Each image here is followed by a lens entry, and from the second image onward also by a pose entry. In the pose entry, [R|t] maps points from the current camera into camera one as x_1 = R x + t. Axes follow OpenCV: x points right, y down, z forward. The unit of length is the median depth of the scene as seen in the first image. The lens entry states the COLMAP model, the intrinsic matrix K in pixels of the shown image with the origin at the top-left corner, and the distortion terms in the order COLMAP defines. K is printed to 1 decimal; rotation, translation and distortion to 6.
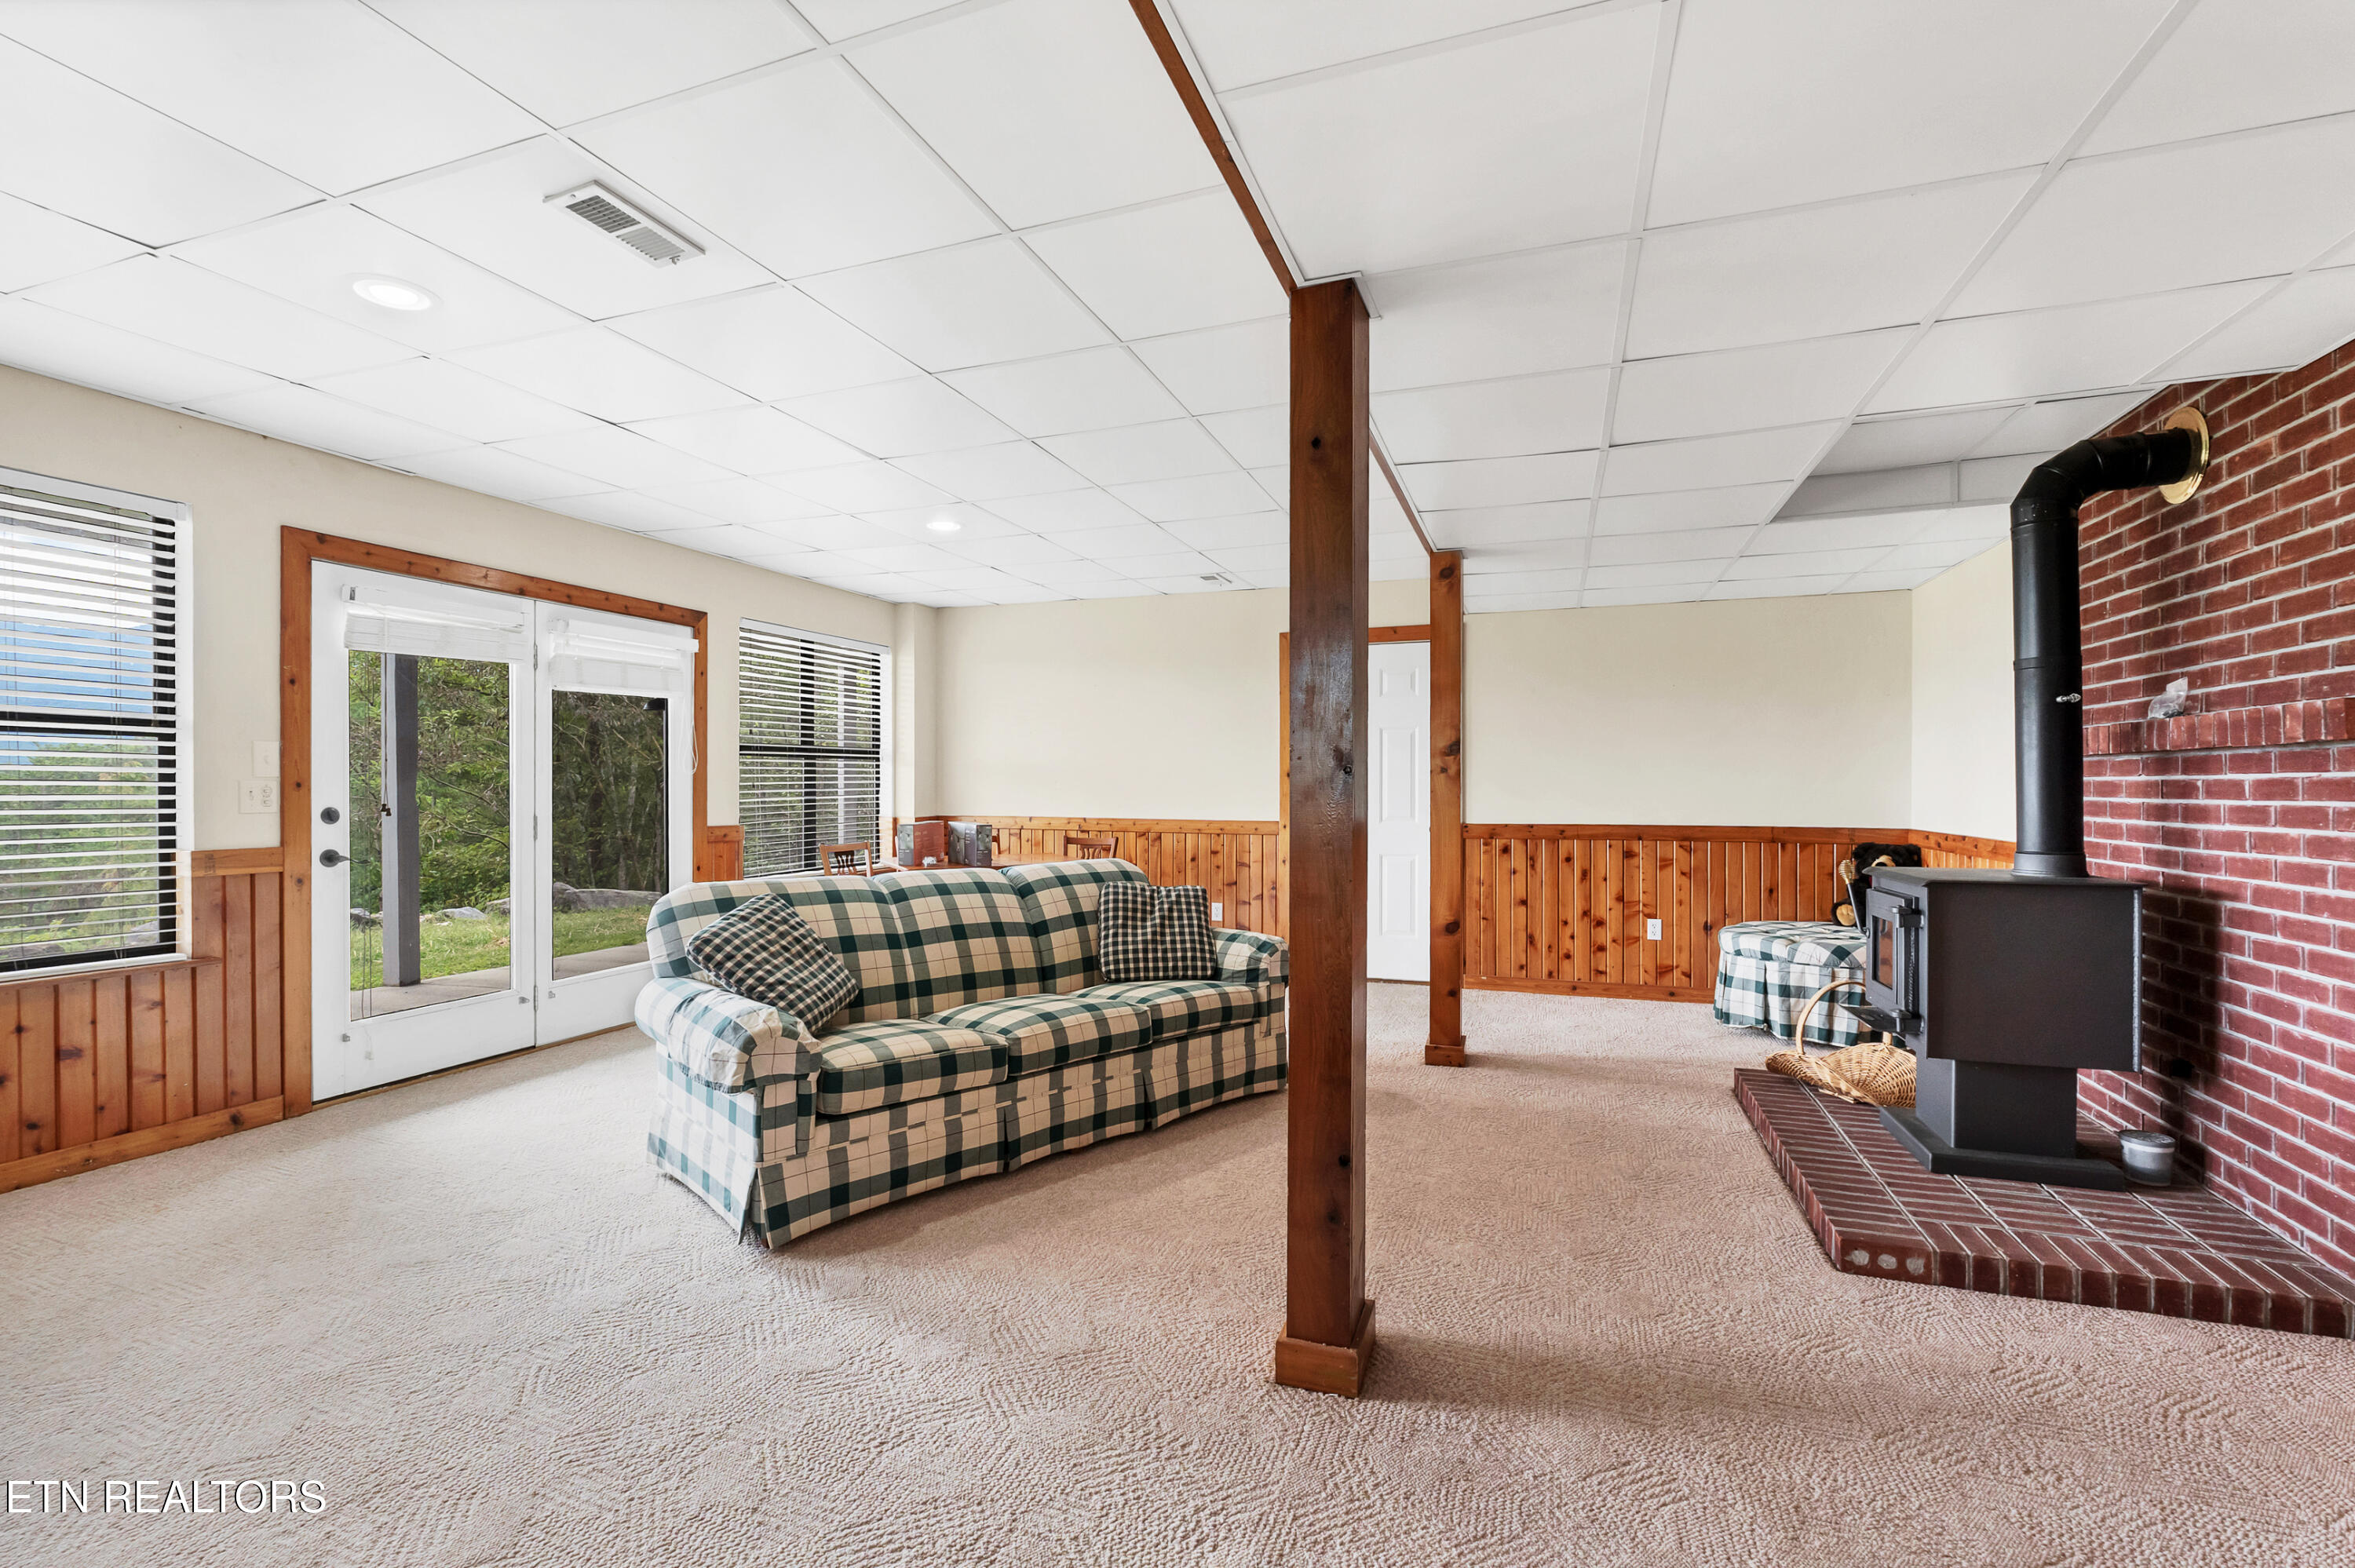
lens RADIAL K [[1031.0, 0, 1178.0], [0, 1031.0, 788.8], [0, 0, 1]] dist [-0.003346, -0.000199]
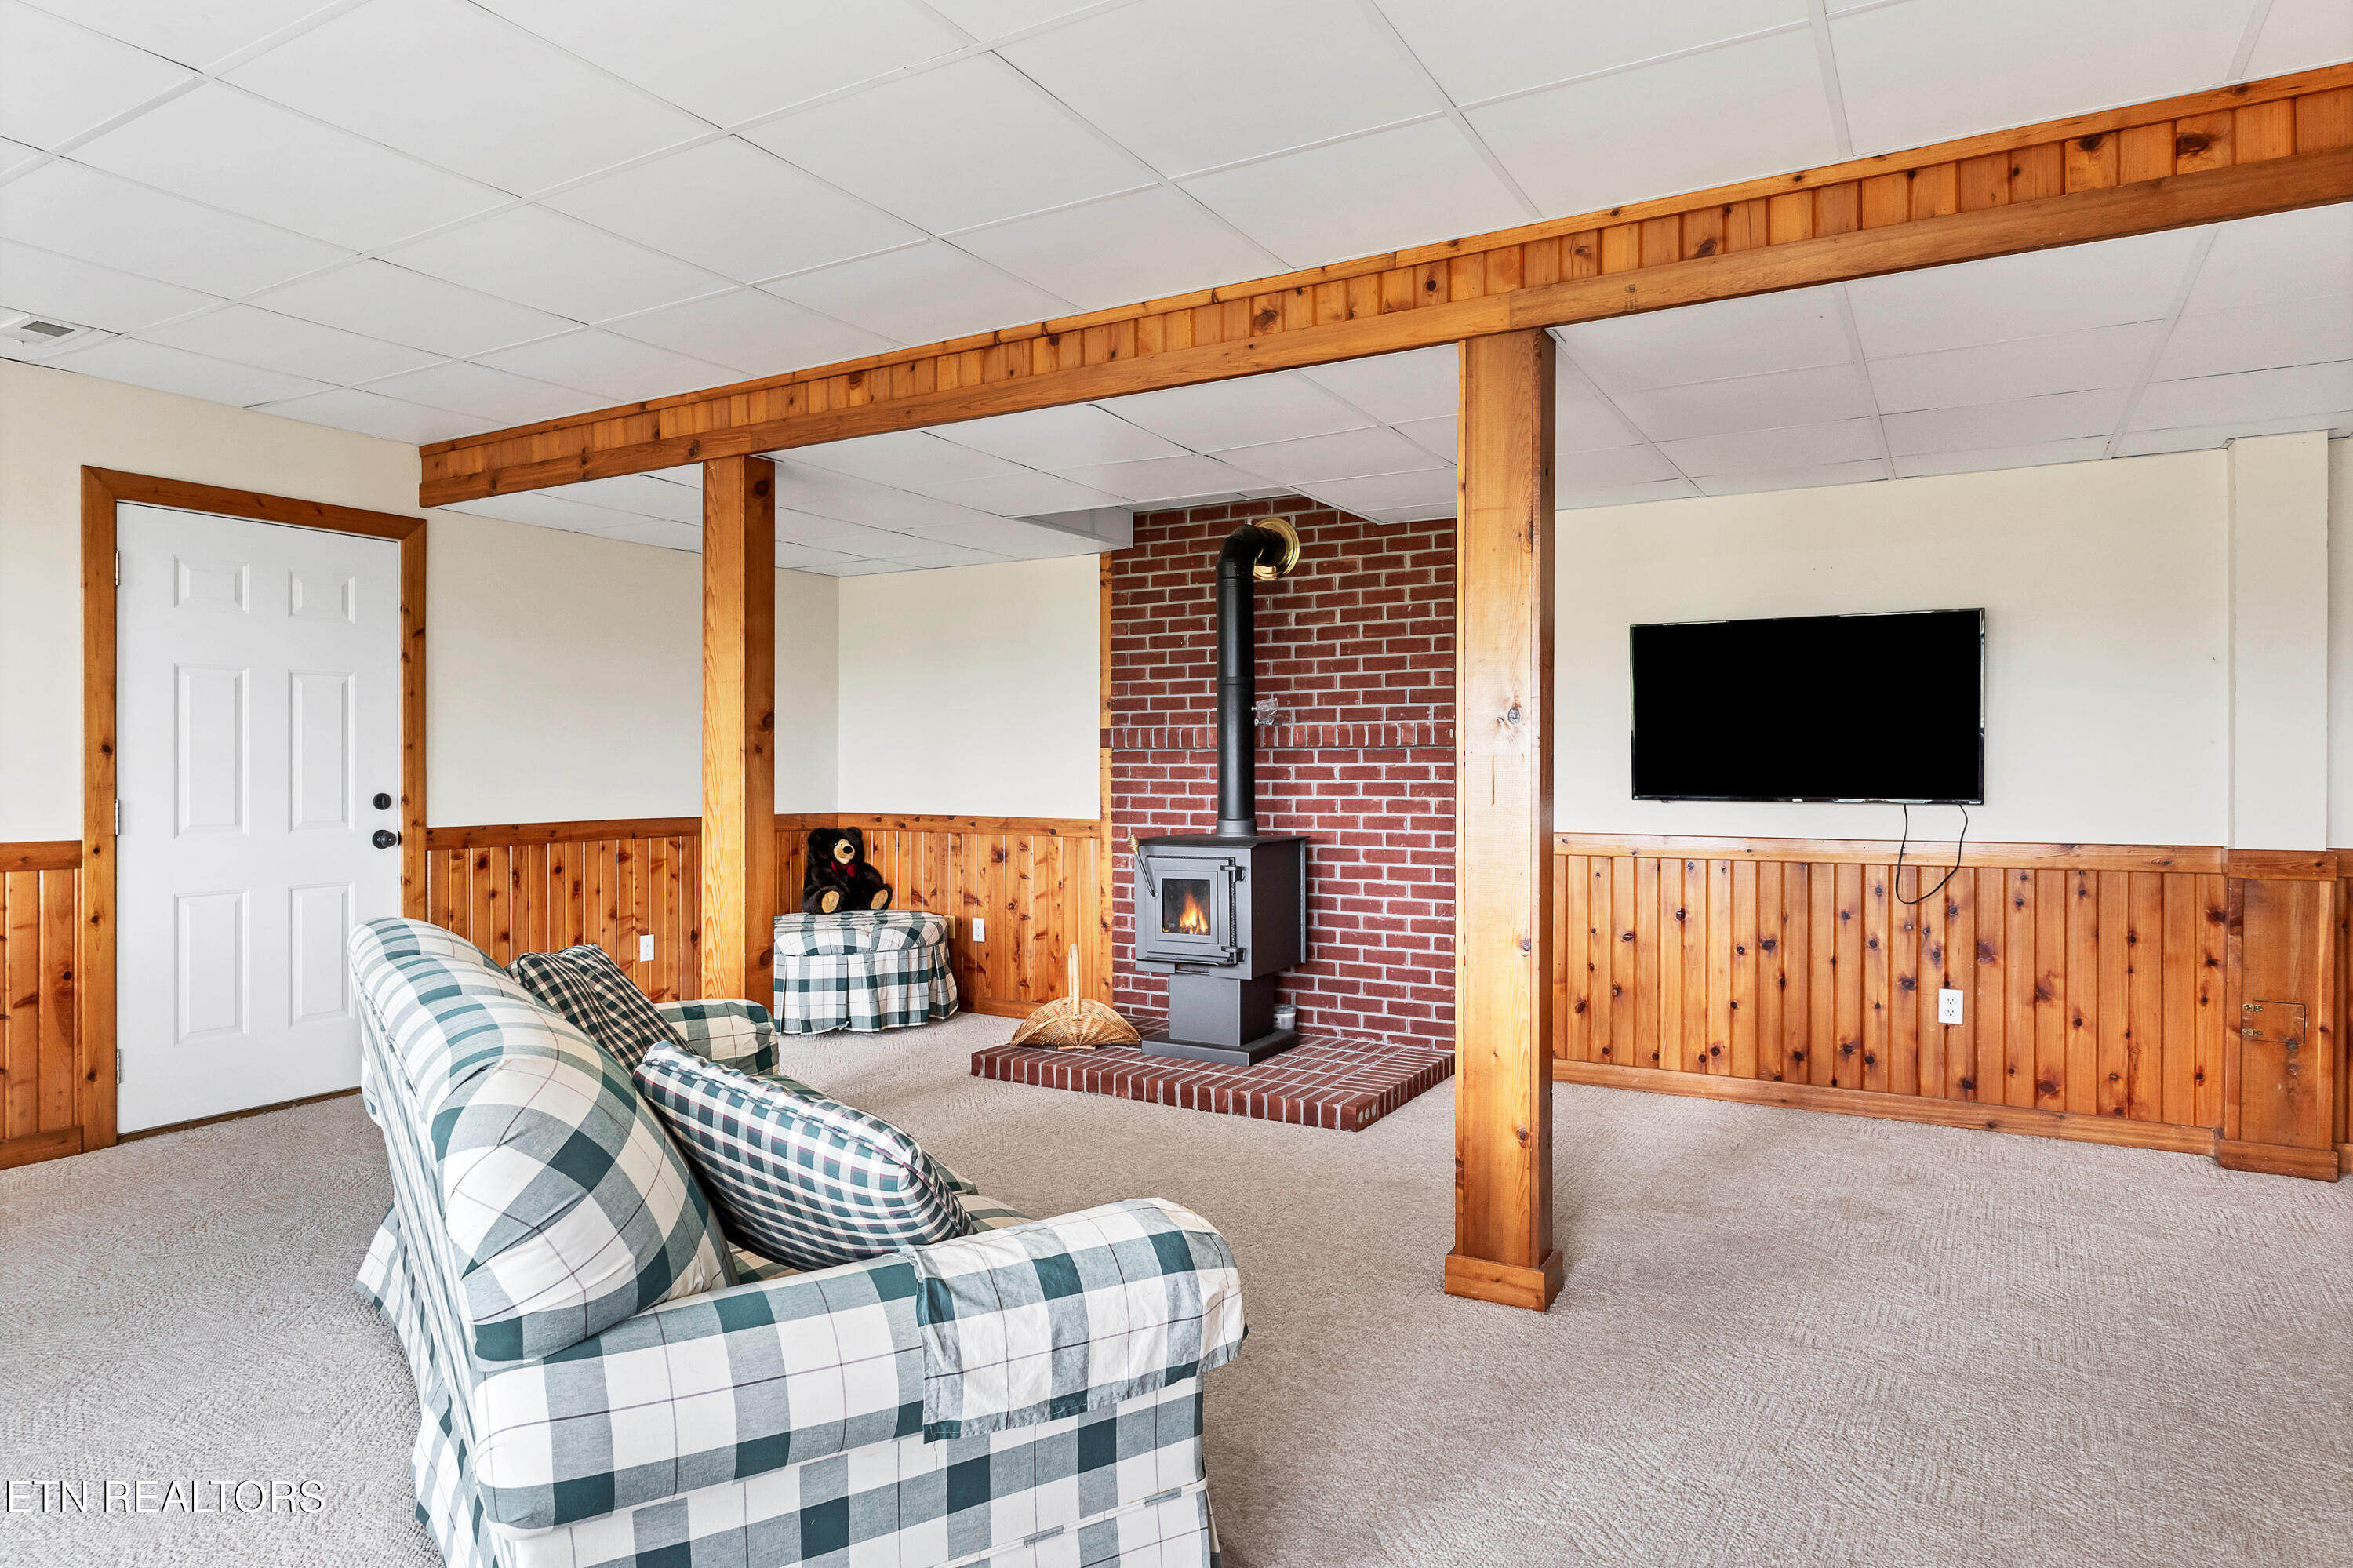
lens RADIAL K [[1384.0, 0, 1169.1], [0, 1384.0, 772.7], [0, 0, 1]] dist [-0.001165, -0.000076]
pose [[0.182541, -0.003508, 0.983192, -0.637204], [0.001053, 0.999994, 0.003372, -0.004340], [-0.983198, 0.000419, 0.182544, 0.488644]]
